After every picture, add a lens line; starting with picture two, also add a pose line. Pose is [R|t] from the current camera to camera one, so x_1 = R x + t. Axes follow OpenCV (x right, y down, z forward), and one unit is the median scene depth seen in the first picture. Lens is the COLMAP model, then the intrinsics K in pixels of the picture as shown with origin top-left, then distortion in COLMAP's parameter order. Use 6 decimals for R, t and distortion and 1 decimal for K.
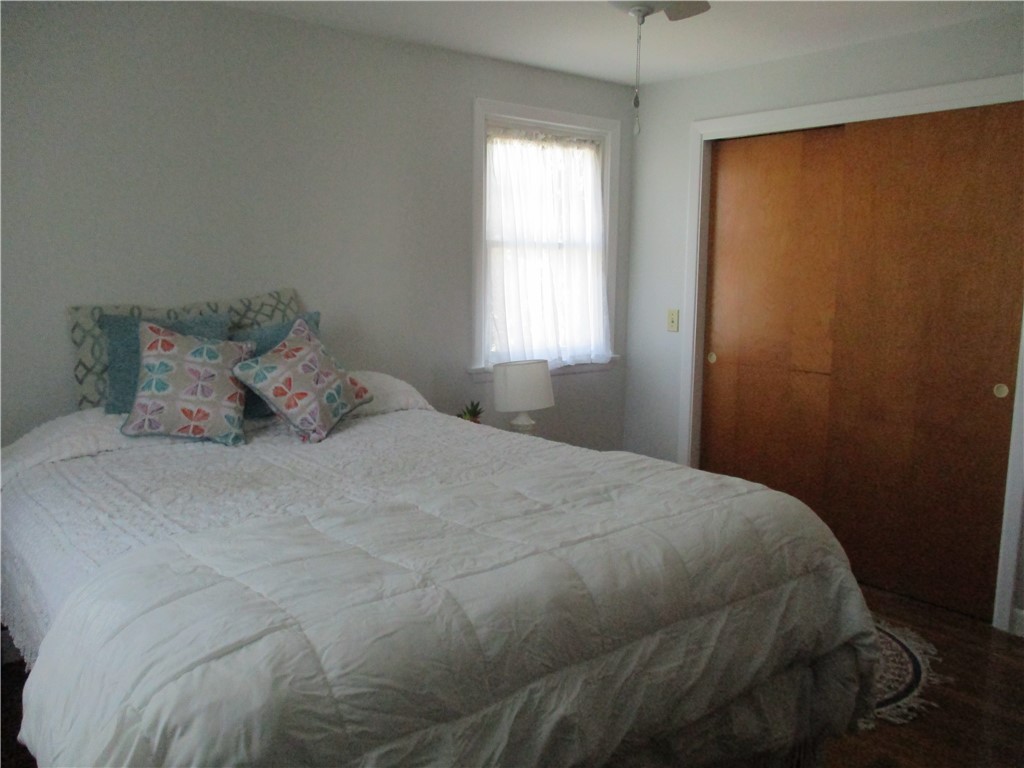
lens RADIAL K [[859.8, 0, 517.5], [0, 859.8, 388.2], [0, 0, 1]] dist [-0.017145, 0.004705]
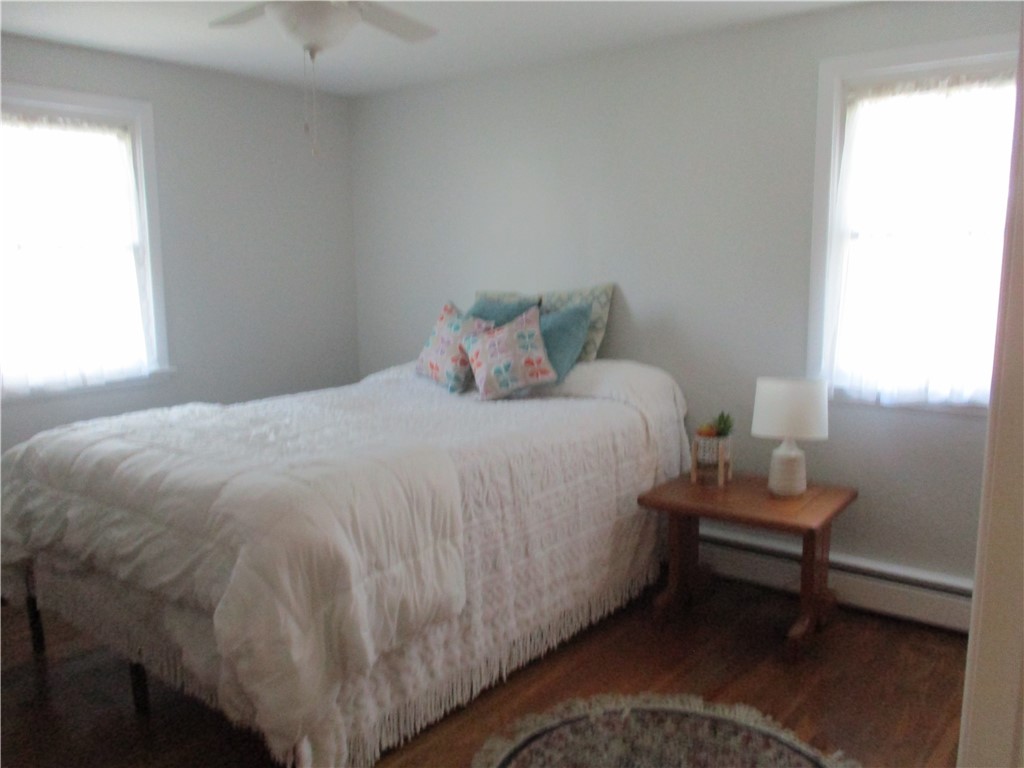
lens RADIAL K [[859.8, 0, 517.5], [0, 859.8, 388.2], [0, 0, 1]] dist [-0.017145, 0.004705]
pose [[0.206028, 0.140537, -0.968402, 1.017601], [-0.125776, 0.985228, 0.116219, -0.114199], [0.970429, 0.097857, 0.220661, 0.765949]]
